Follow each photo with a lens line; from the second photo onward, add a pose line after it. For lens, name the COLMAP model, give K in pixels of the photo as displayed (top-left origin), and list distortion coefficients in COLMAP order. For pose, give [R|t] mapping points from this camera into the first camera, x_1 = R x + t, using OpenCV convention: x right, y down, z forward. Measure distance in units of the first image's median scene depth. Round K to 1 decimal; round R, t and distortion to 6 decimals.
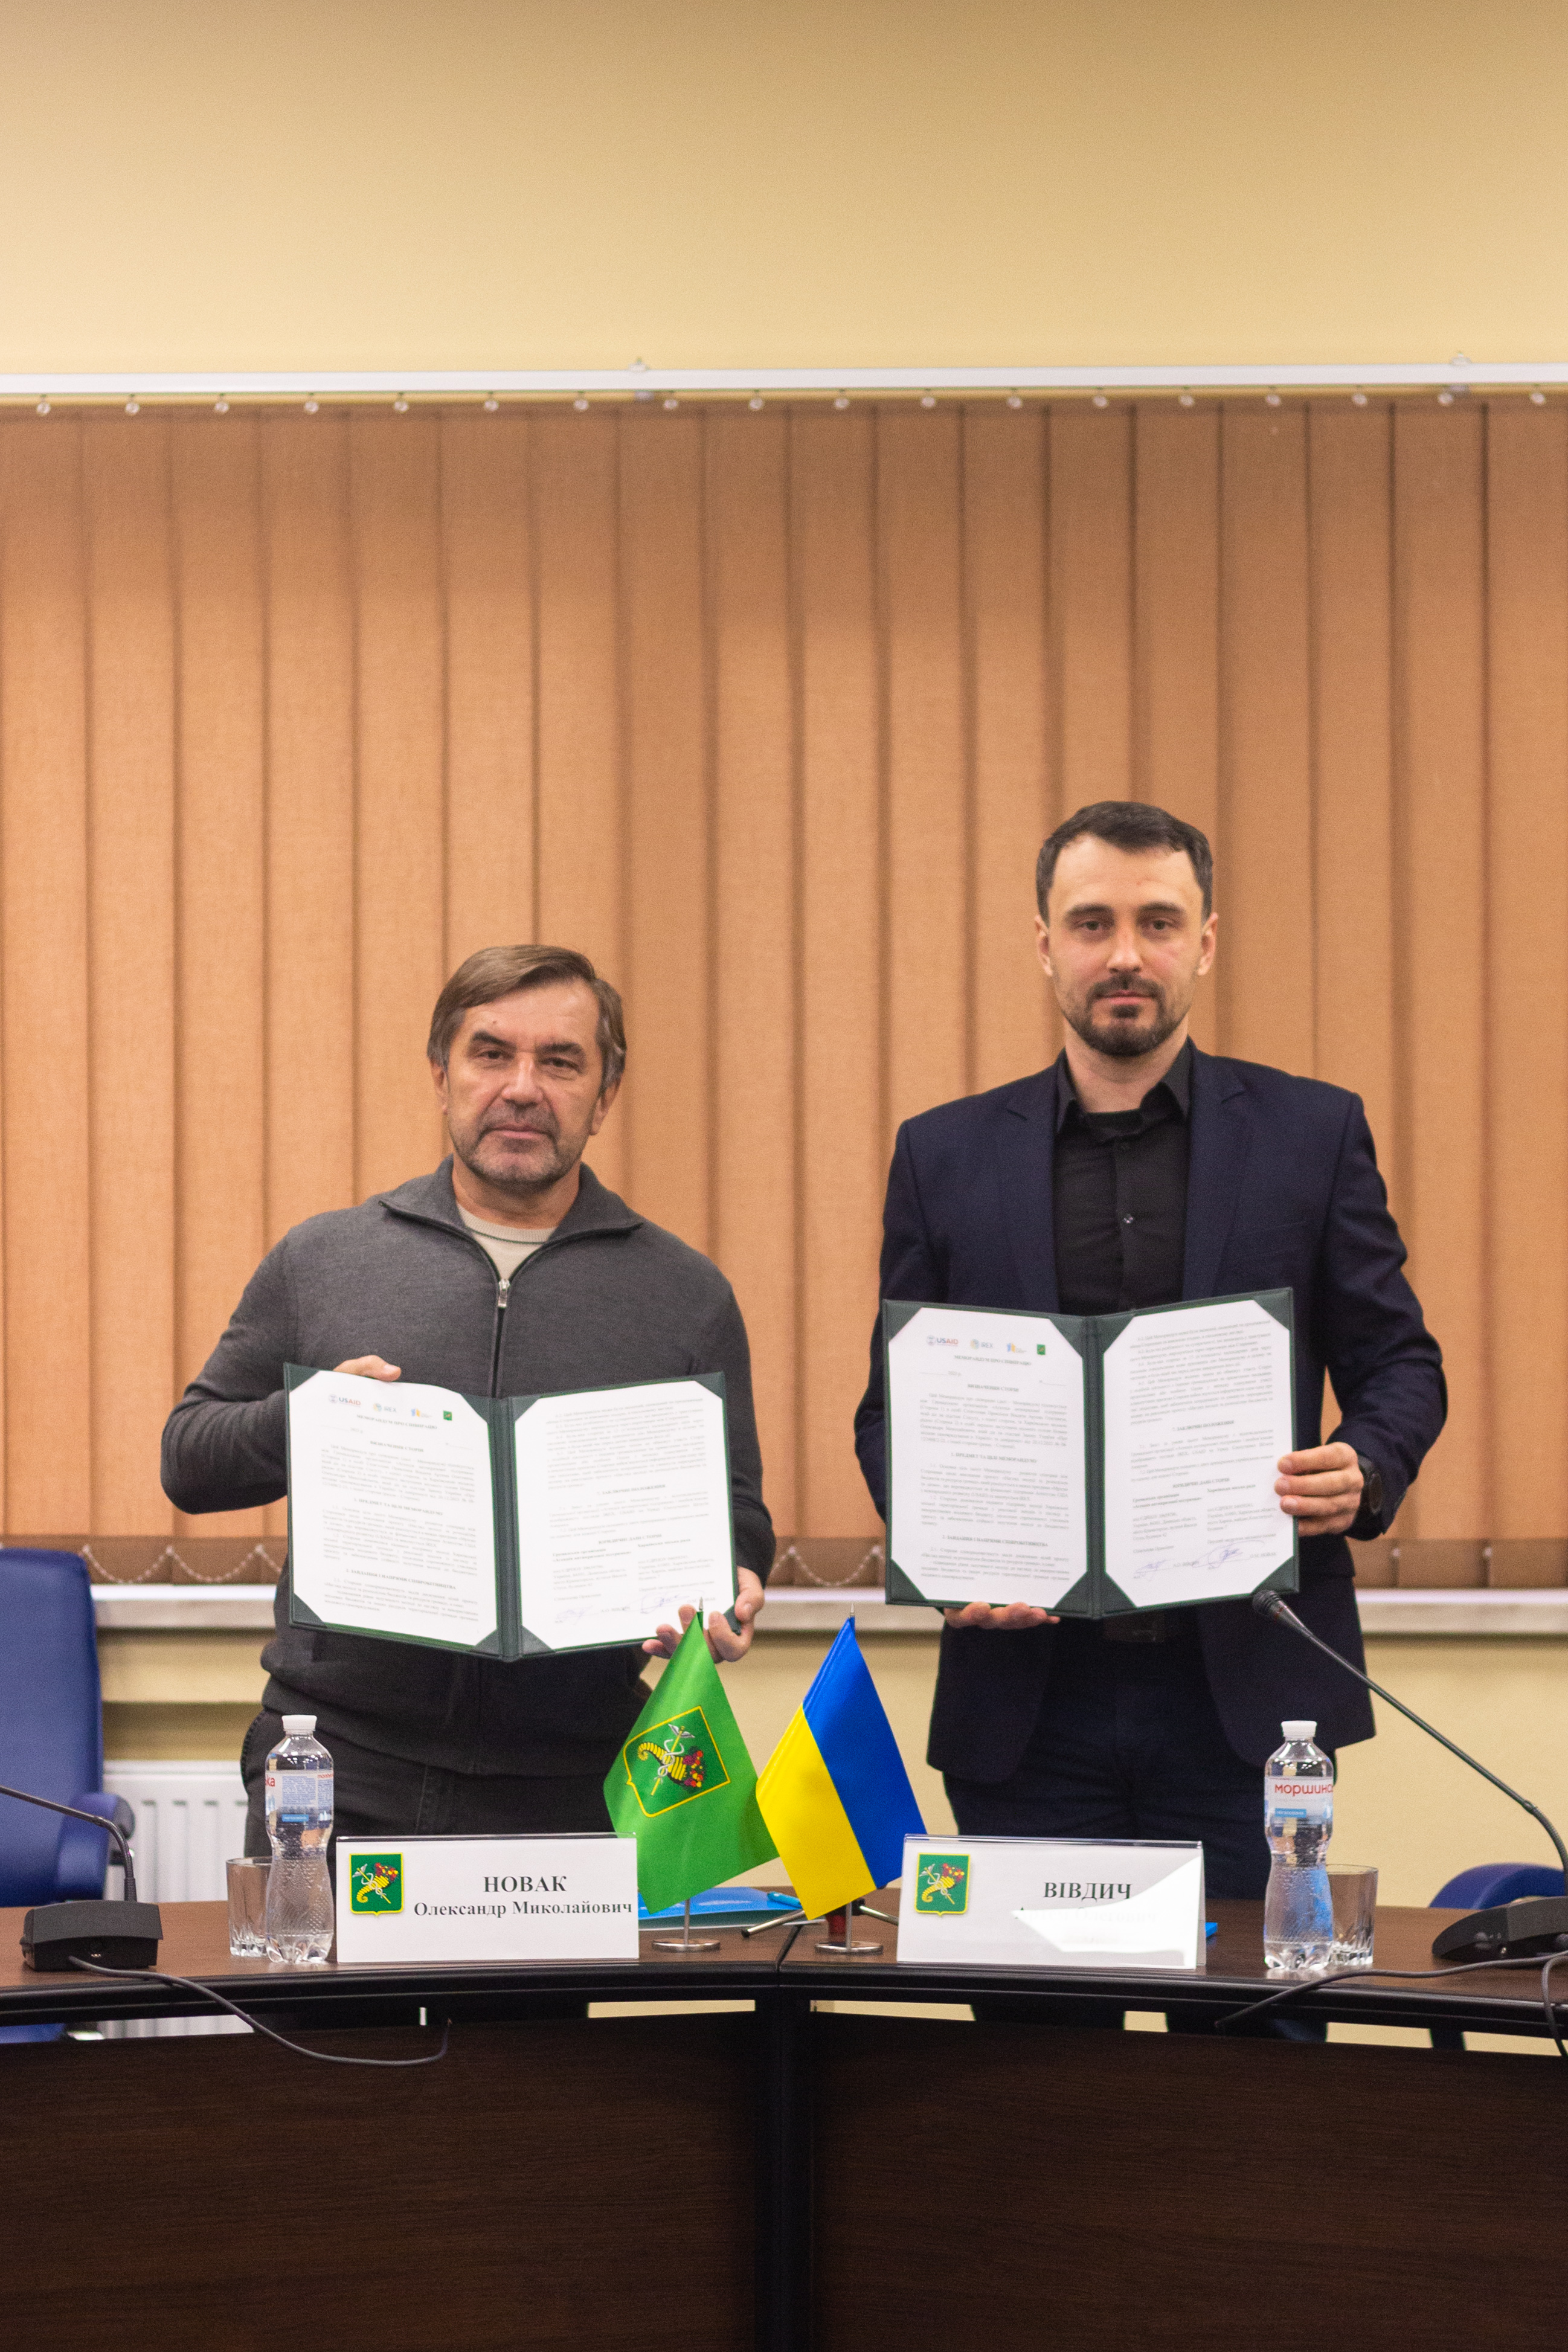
lens RADIAL K [[7162.3, 0, 784.0], [0, 7162.3, 1176.0], [0, 0, 1]] dist [0.046721, -0.519640]
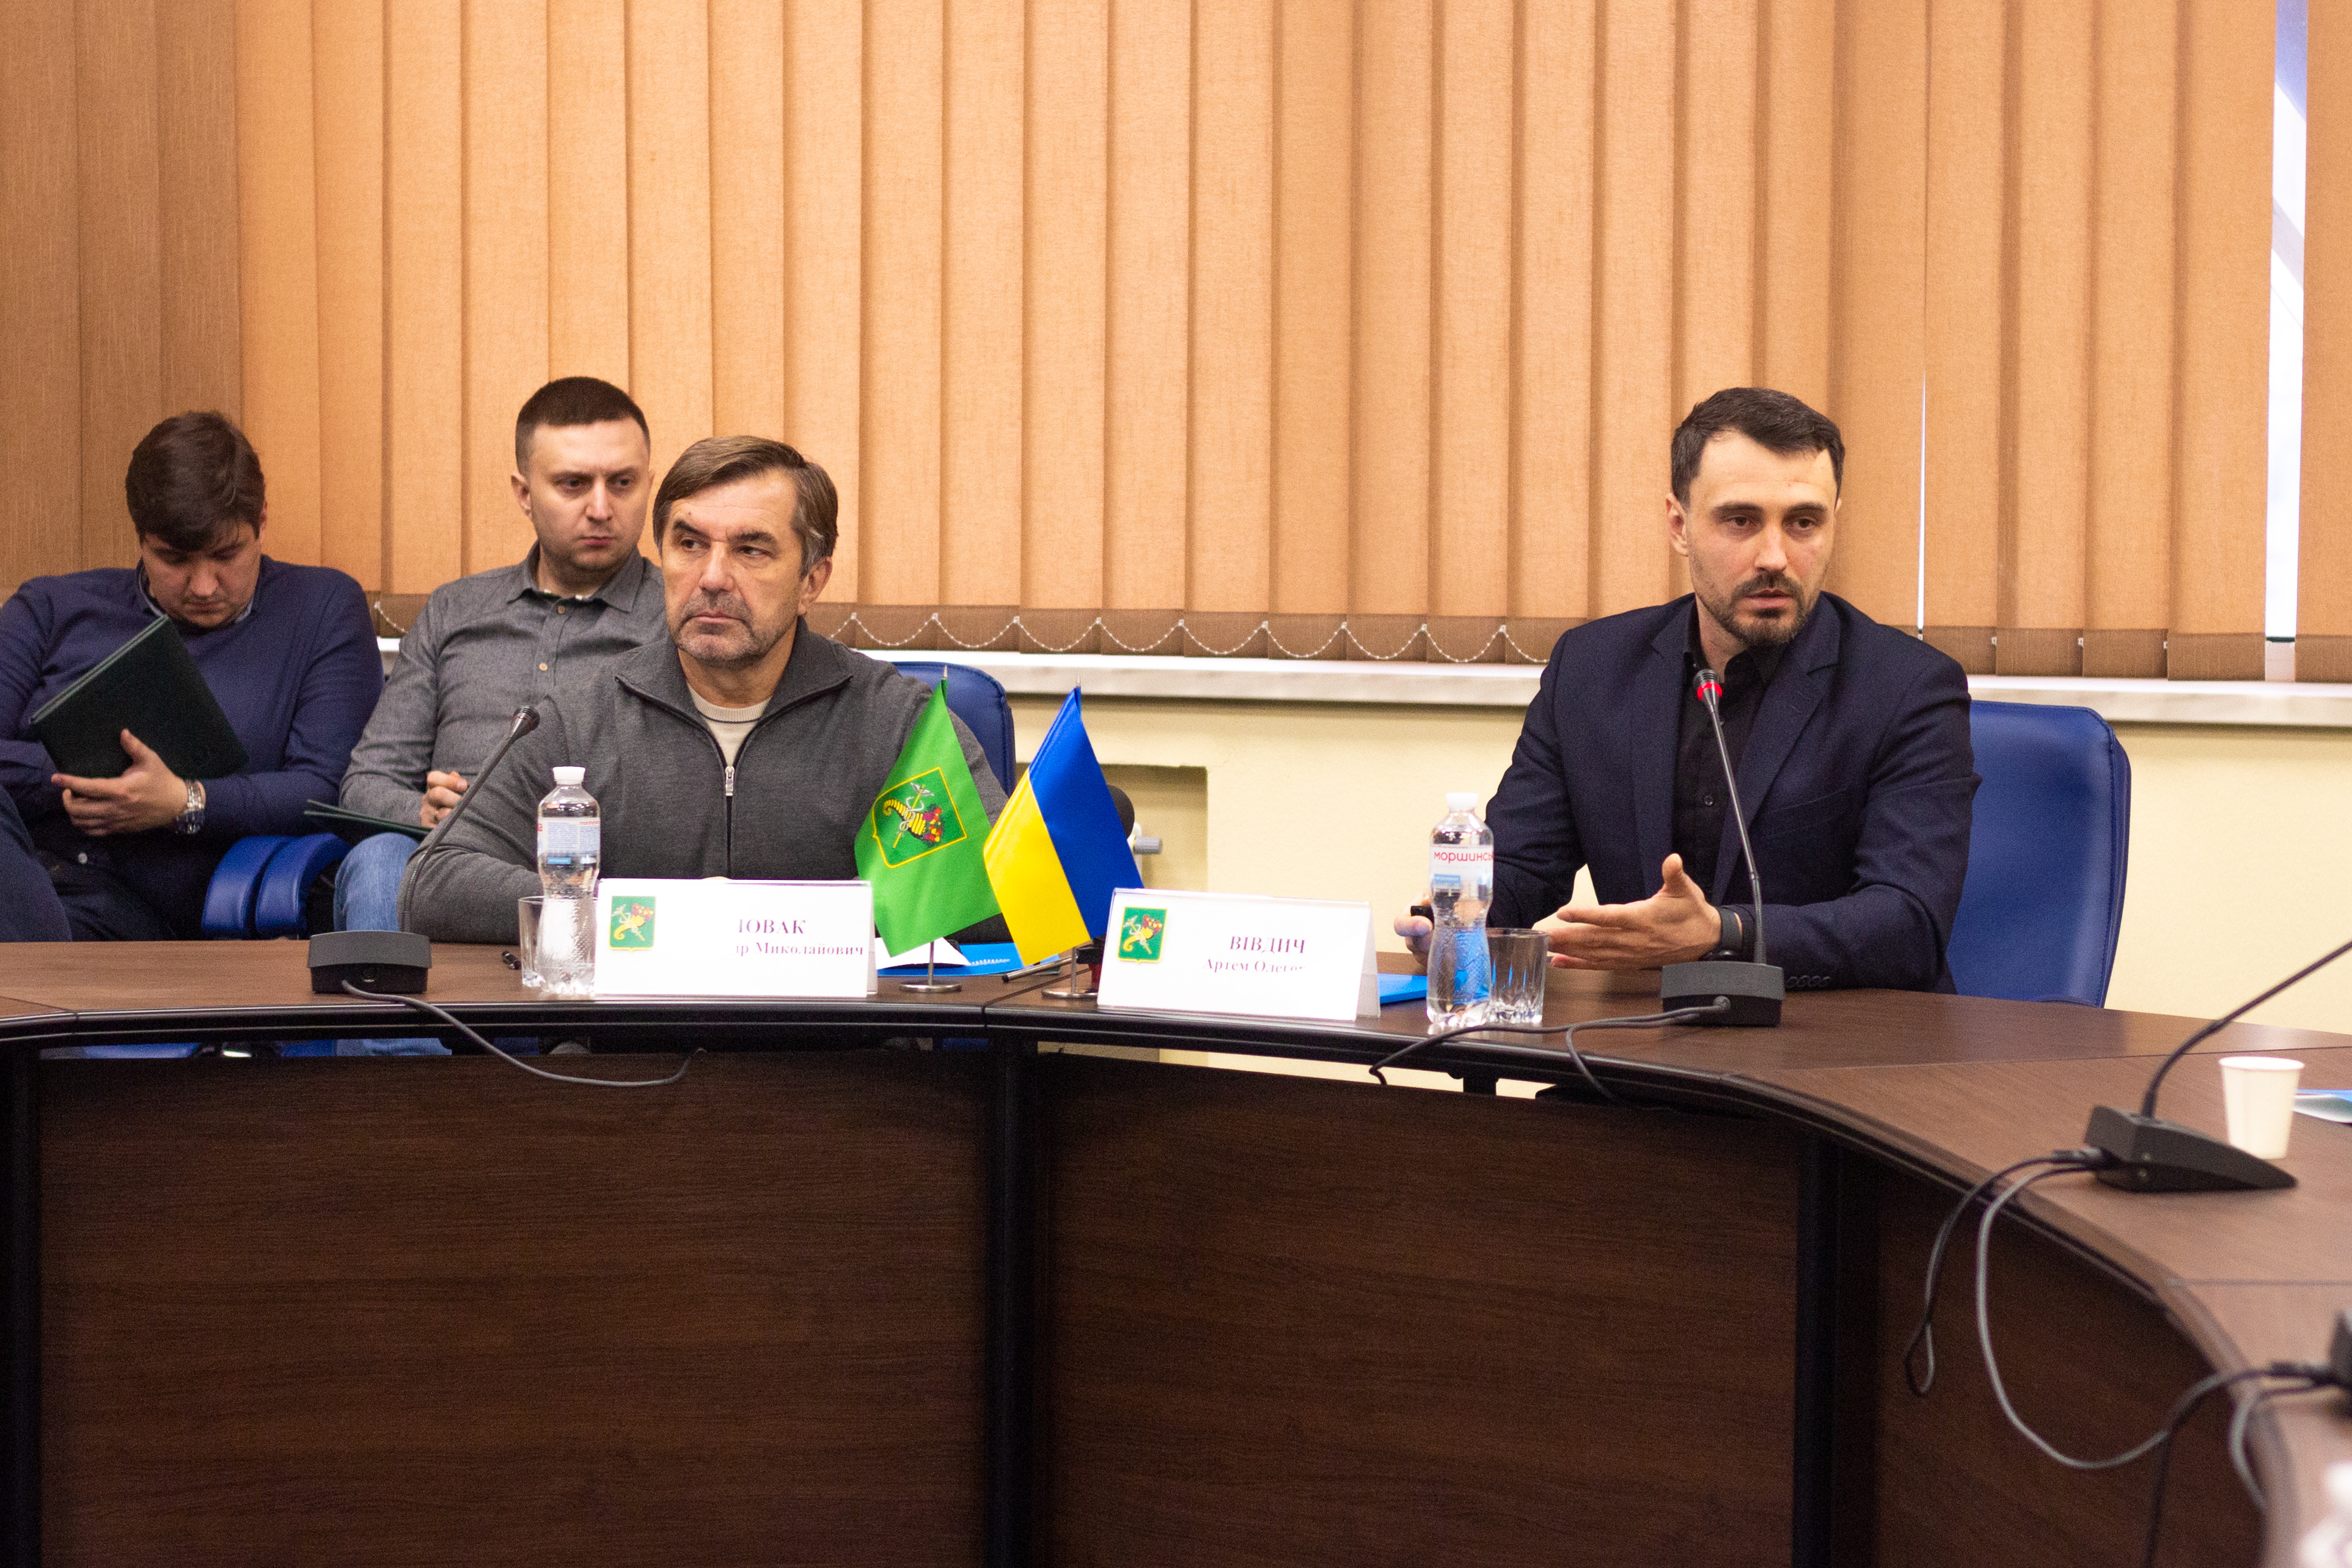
lens RADIAL K [[7162.3, 0, 1176.0], [0, 7162.3, 784.0], [0, 0, 1]] dist [0.046721, -0.519640]
pose [[0.982419, 0.022568, -0.185319, 0.219746], [-0.008677, 0.997113, 0.075428, -0.004959], [0.186486, -0.072494, 0.979779, -0.048771]]
